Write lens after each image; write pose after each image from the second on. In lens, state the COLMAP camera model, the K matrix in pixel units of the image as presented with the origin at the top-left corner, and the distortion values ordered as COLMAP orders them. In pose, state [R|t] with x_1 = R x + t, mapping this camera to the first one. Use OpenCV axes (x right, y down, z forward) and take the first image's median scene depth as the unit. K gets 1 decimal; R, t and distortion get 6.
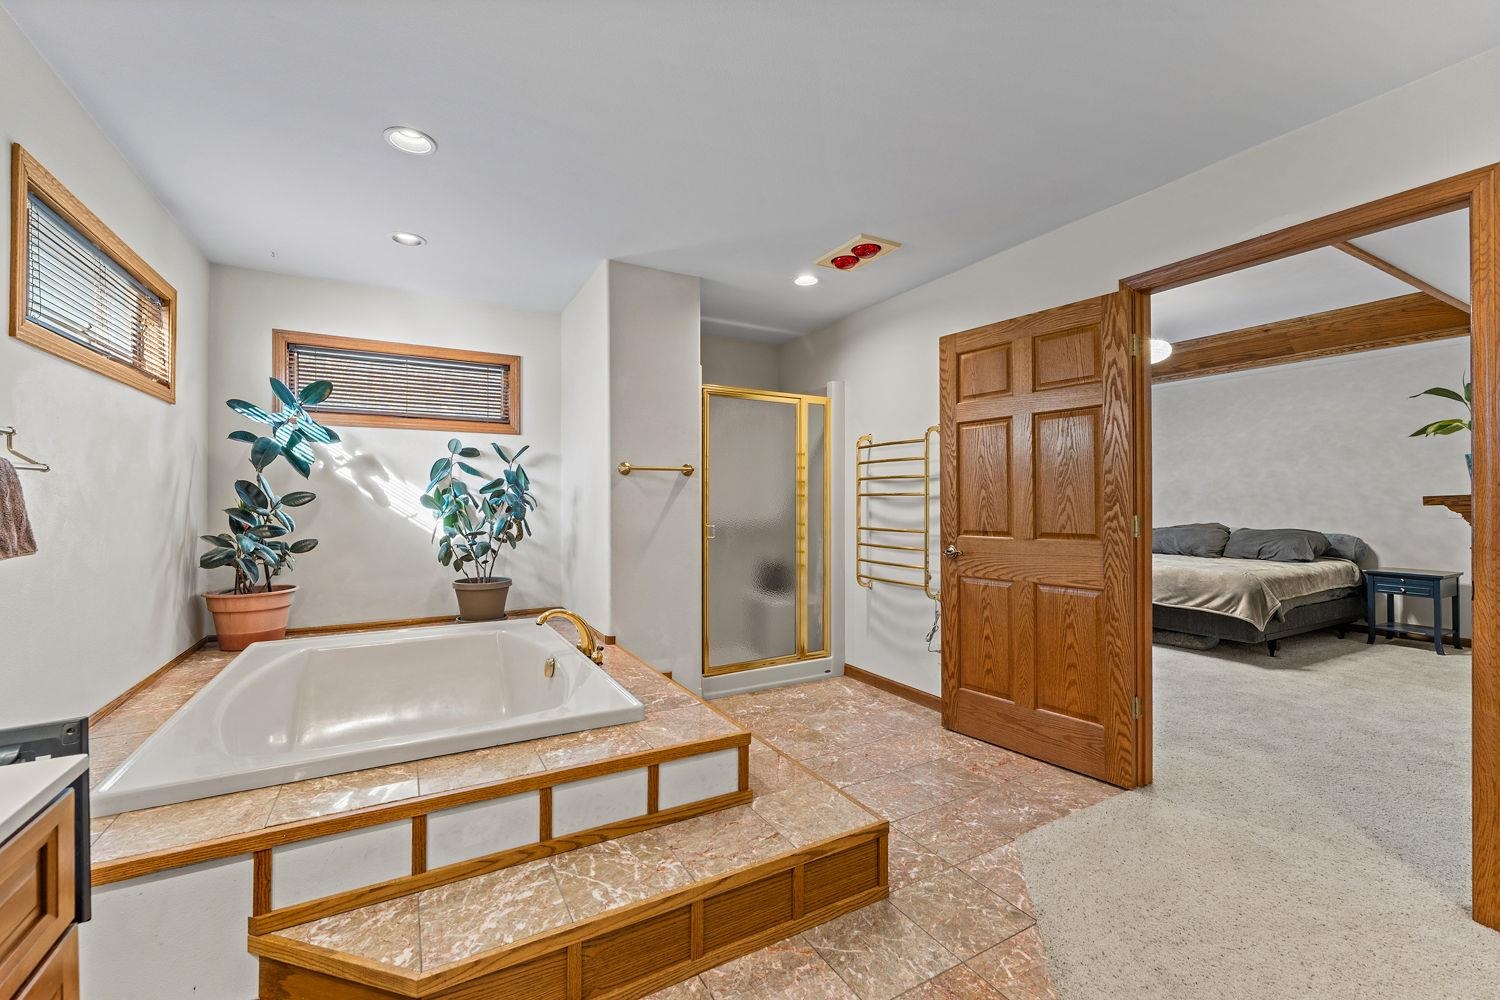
lens RADIAL K [[613.8, 0, 763.7], [0, 613.8, 506.8], [0, 0, 1]] dist [0.002120, 0.000444]
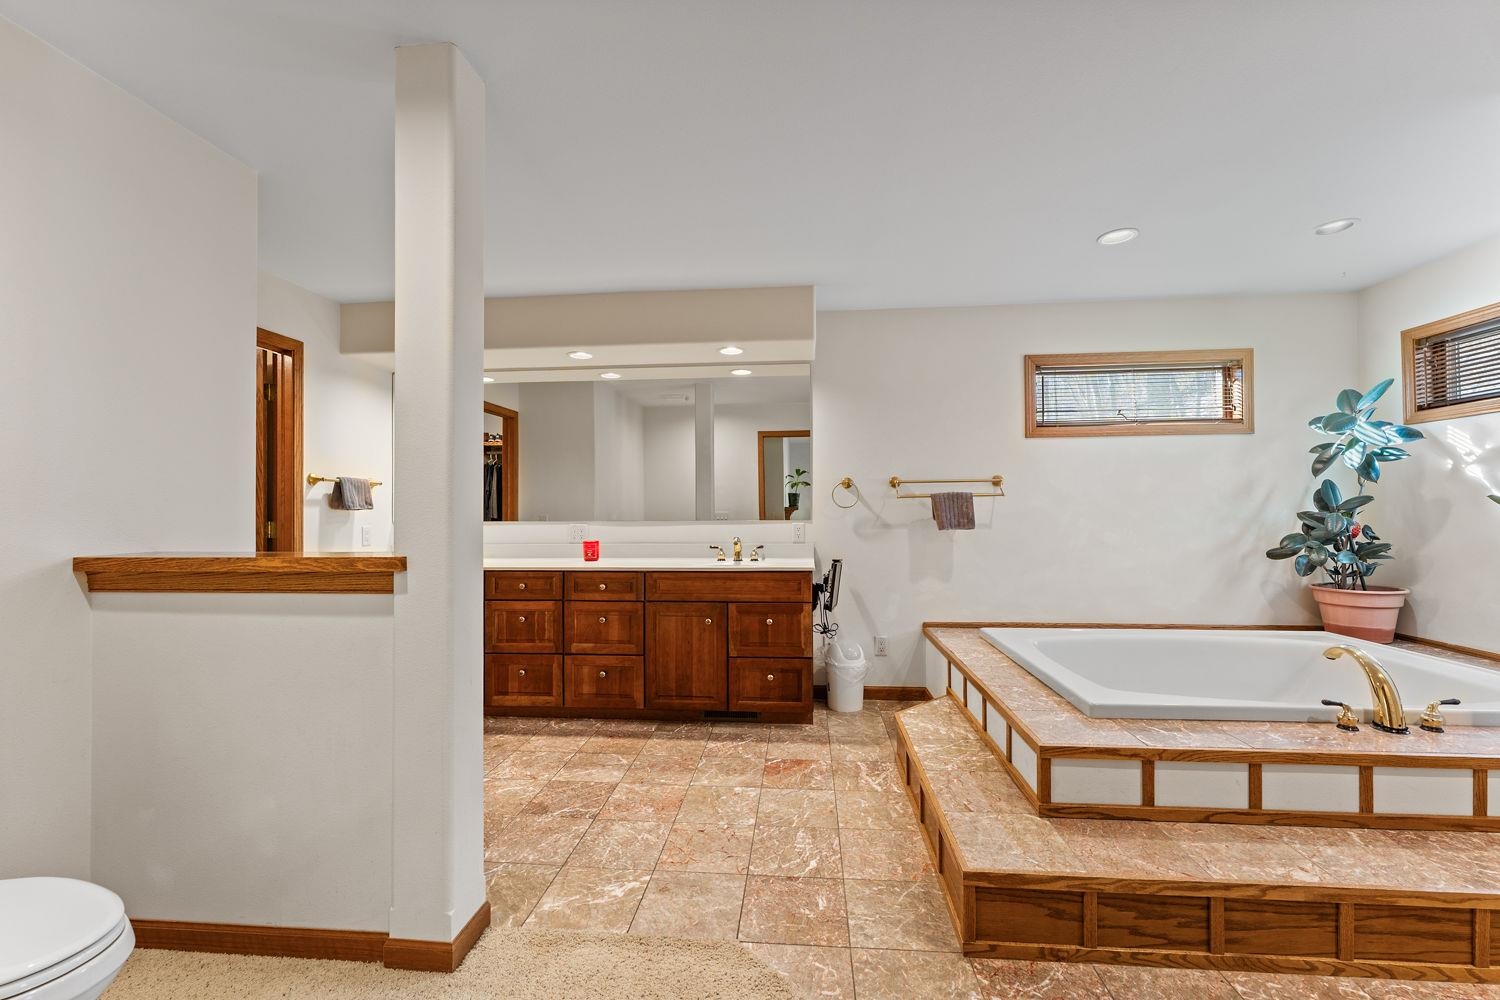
lens RADIAL K [[613.8, 0, 758.4], [0, 613.8, 501.6], [0, 0, 1]] dist [0.002120, 0.000444]
pose [[-0.567884, -0.004823, -0.823094, 0.724018], [0.001948, 0.999972, -0.007203, -0.010388], [0.823106, -0.005694, -0.567859, 0.829527]]
